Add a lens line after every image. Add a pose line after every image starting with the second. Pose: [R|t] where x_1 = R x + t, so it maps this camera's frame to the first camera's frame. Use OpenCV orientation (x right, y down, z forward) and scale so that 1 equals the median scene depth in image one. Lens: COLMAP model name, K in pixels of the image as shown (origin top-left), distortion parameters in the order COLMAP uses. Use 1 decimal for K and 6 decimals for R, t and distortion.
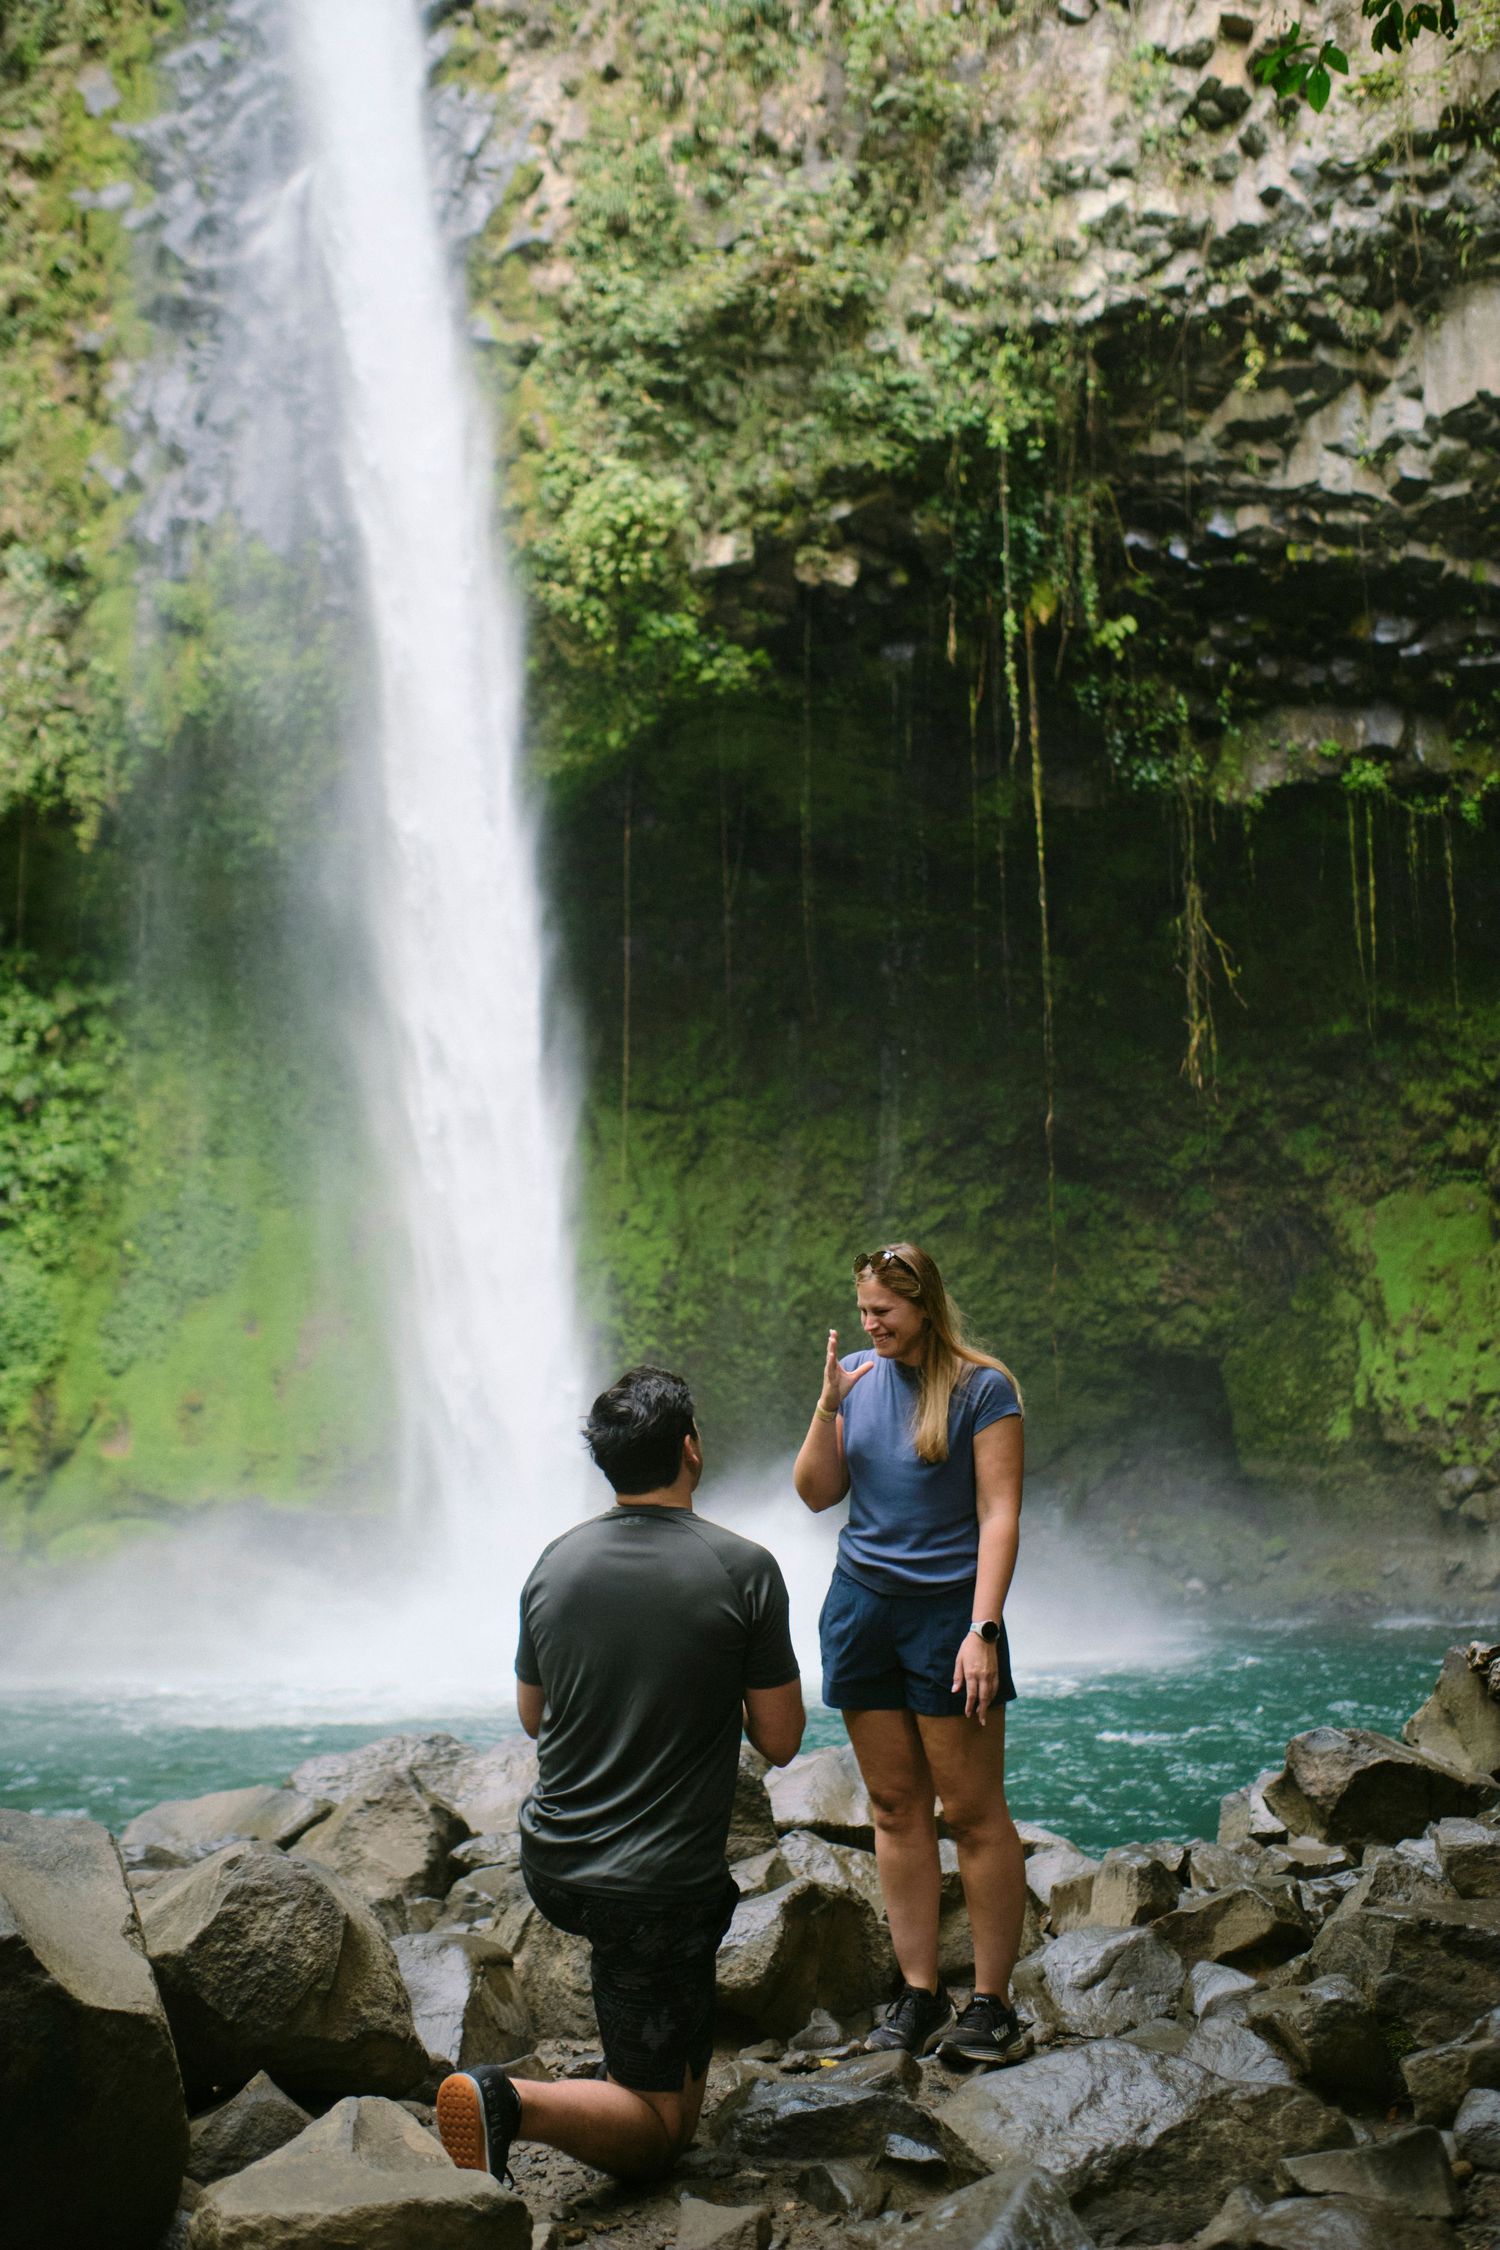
lens RADIAL K [[2254.5, 0, 760.6], [0, 2254.5, 1115.0], [0, 0, 1]] dist [-0.006518, 0.000000]
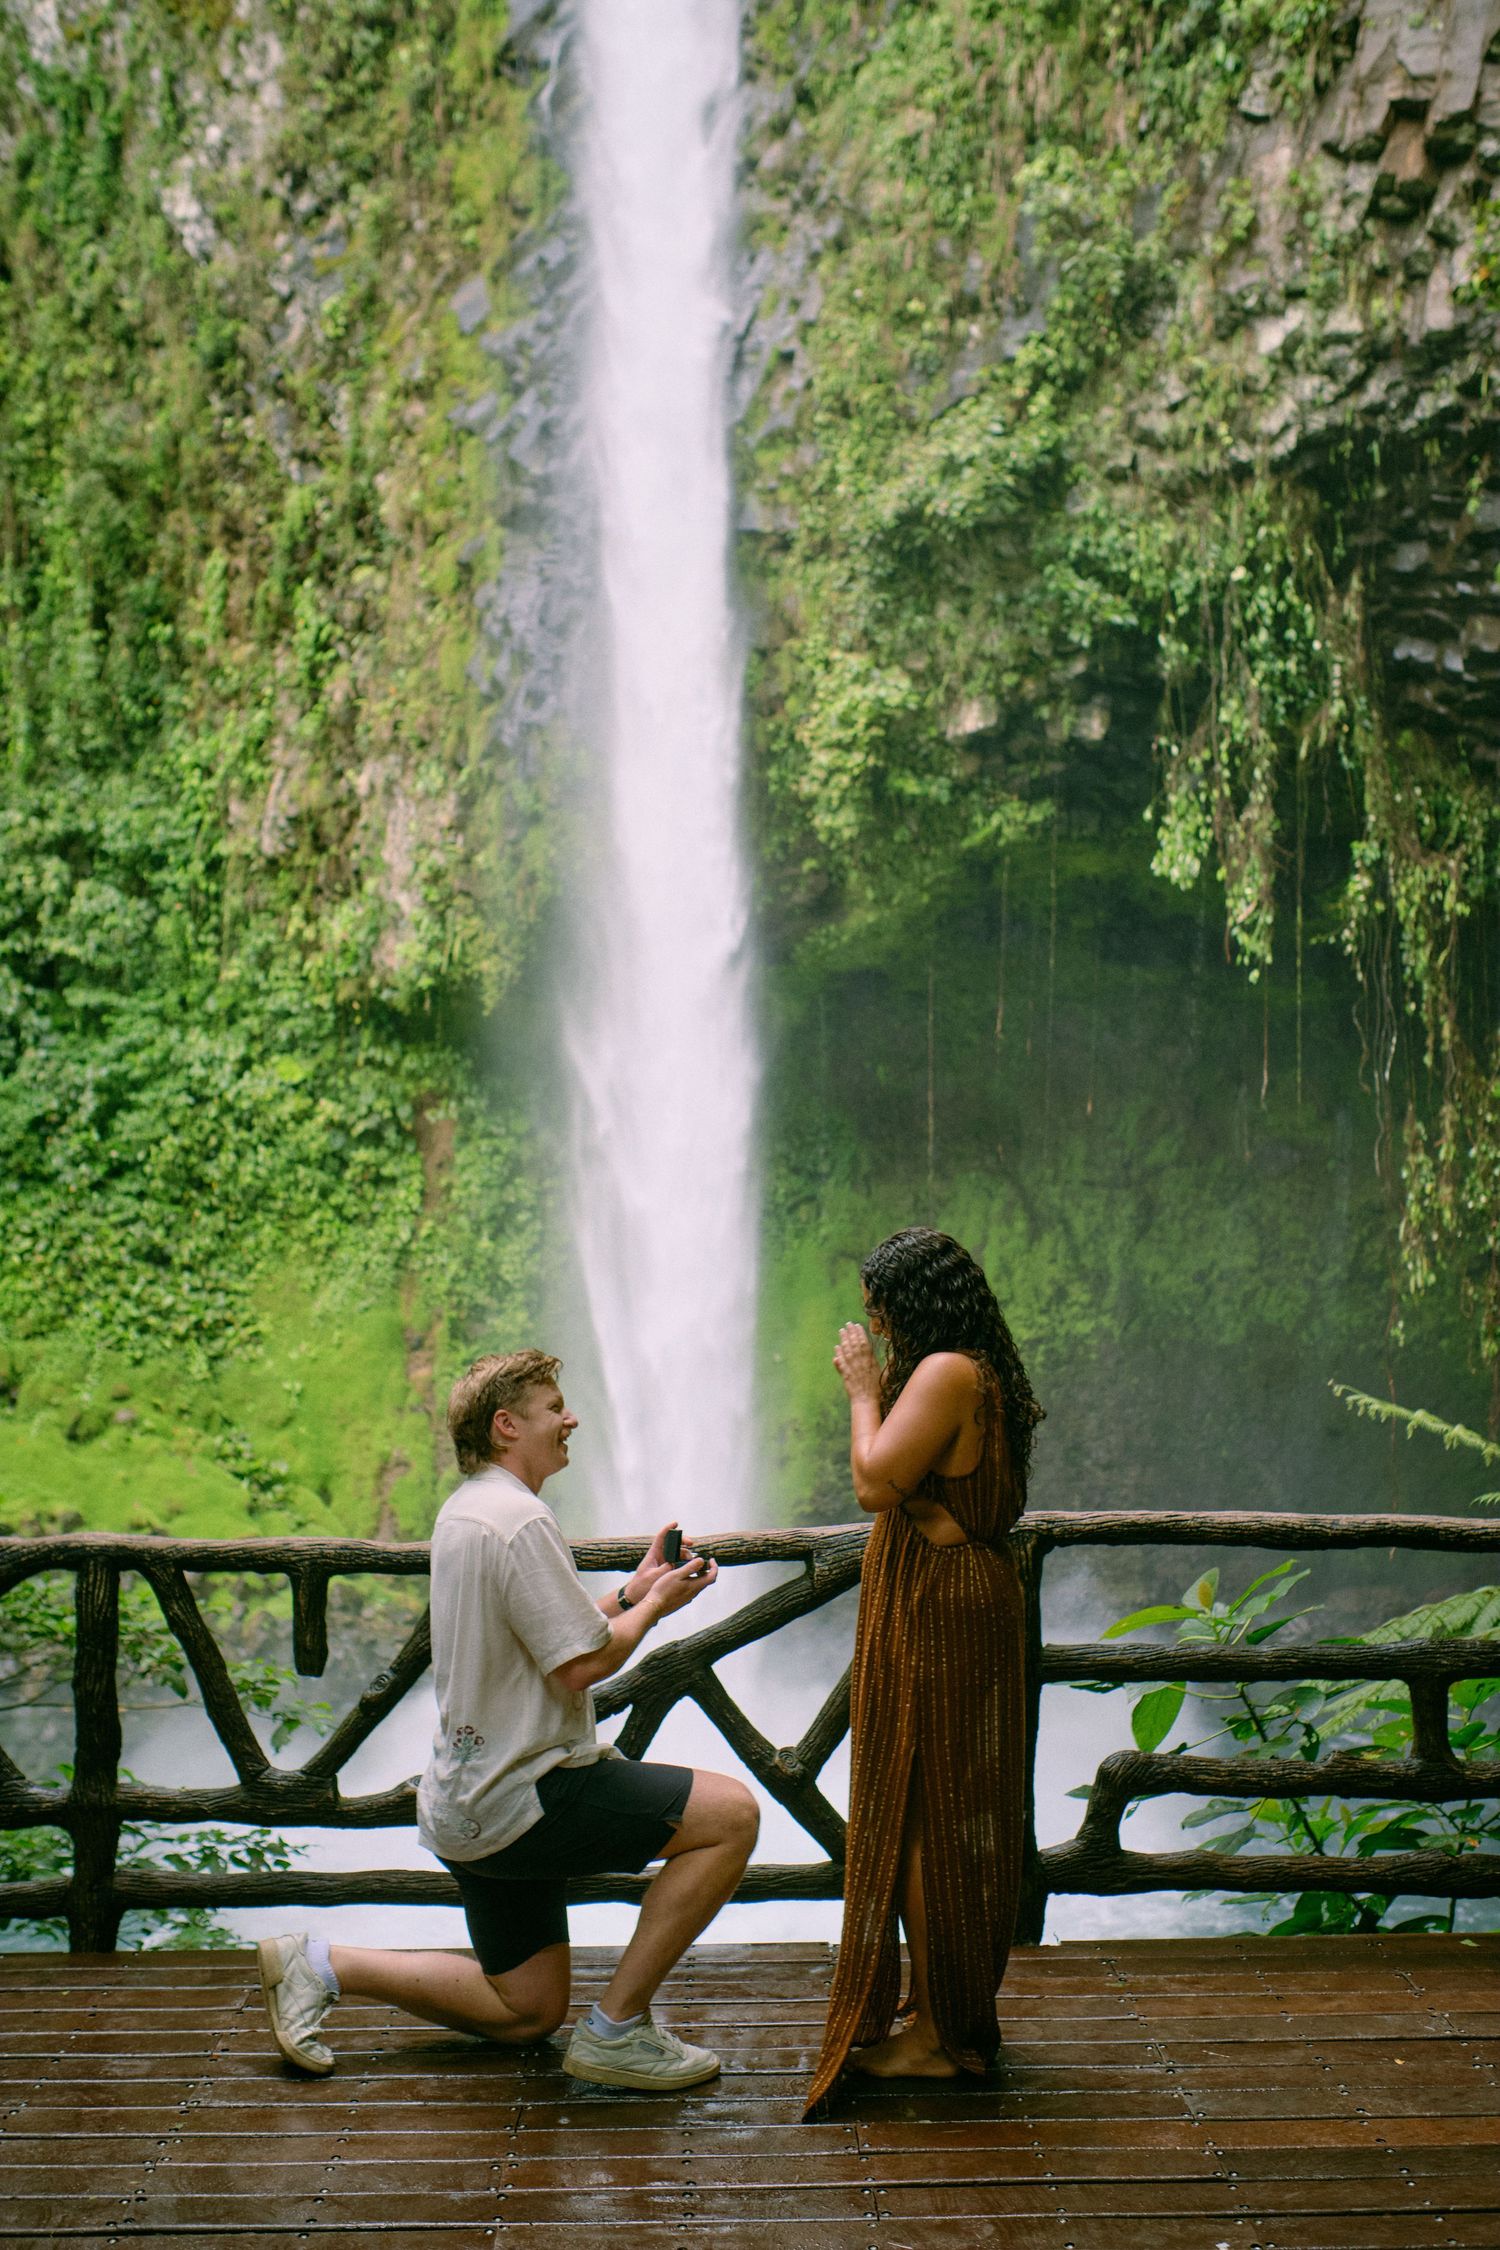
lens RADIAL K [[2254.5, 0, 762.1], [0, 2254.5, 1130.4], [0, 0, 1]] dist [-0.006518, 0.000000]
pose [[0.899839, -0.017418, -0.435873, 0.352179], [0.065944, 0.993151, 0.096451, -0.181521], [0.431208, -0.115534, 0.894825, 0.048125]]
